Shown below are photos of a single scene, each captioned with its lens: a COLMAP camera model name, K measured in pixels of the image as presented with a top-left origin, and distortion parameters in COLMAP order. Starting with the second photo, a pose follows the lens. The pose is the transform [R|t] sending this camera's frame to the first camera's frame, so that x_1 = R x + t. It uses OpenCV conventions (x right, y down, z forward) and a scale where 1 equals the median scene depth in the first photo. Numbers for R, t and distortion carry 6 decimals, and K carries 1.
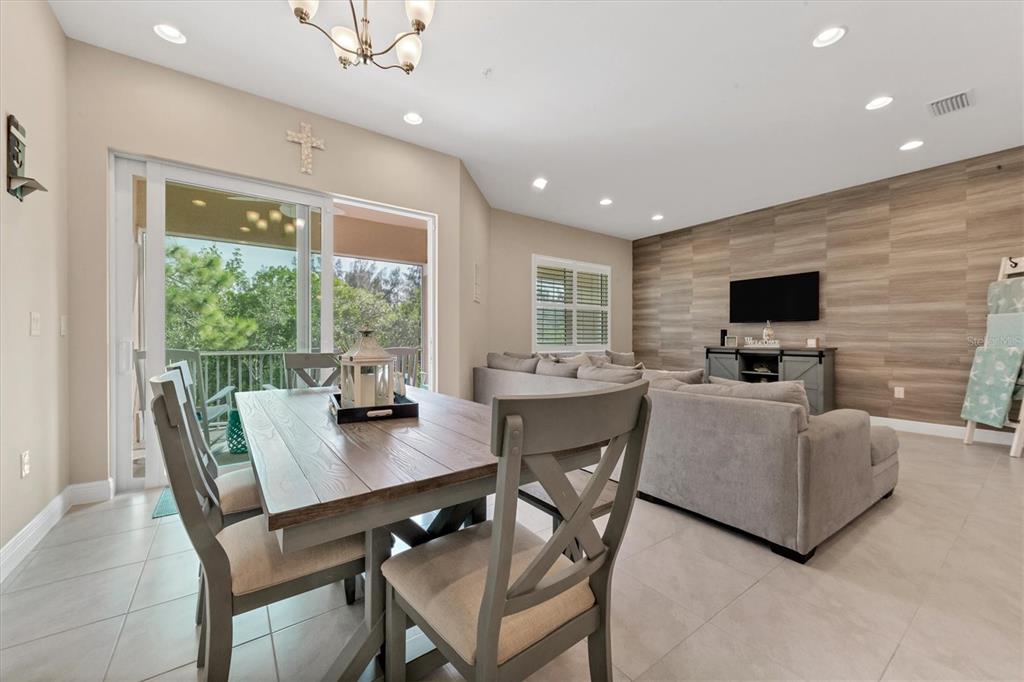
lens RADIAL K [[397.9, 0, 512.0], [0, 397.9, 341.0], [0, 0, 1]] dist [0.002846, -0.000215]
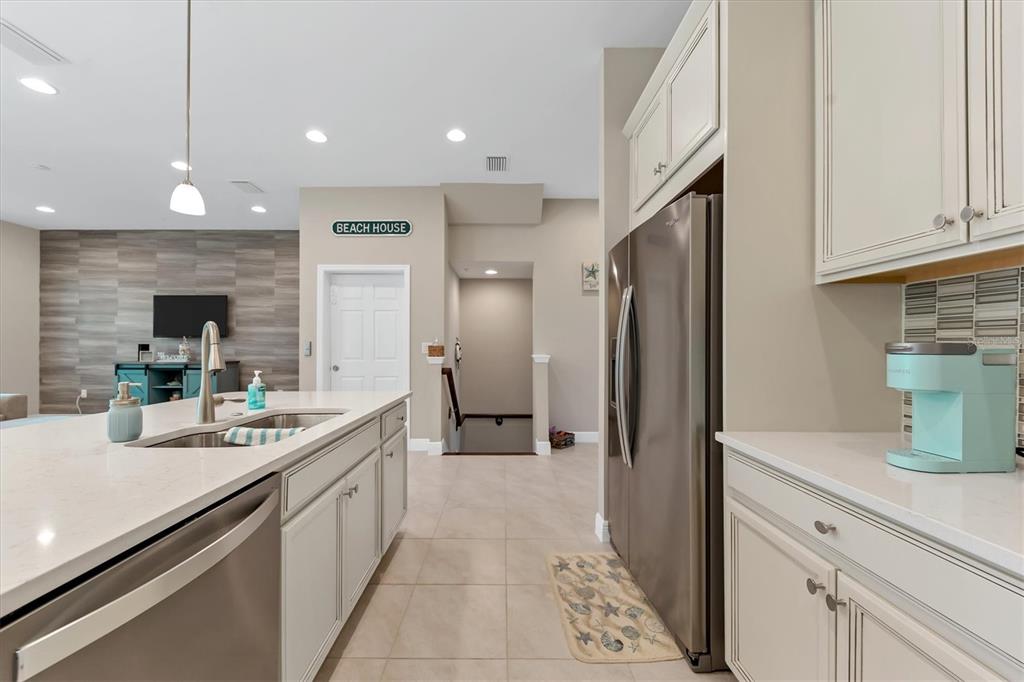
lens RADIAL K [[397.9, 0, 512.0], [0, 397.9, 341.0], [0, 0, 1]] dist [0.002846, -0.000215]
pose [[0.573307, 0.013309, 0.819232, 0.248949], [0.005537, 0.999782, -0.020118, -0.011586], [-0.819322, 0.016070, 0.573109, -0.290698]]
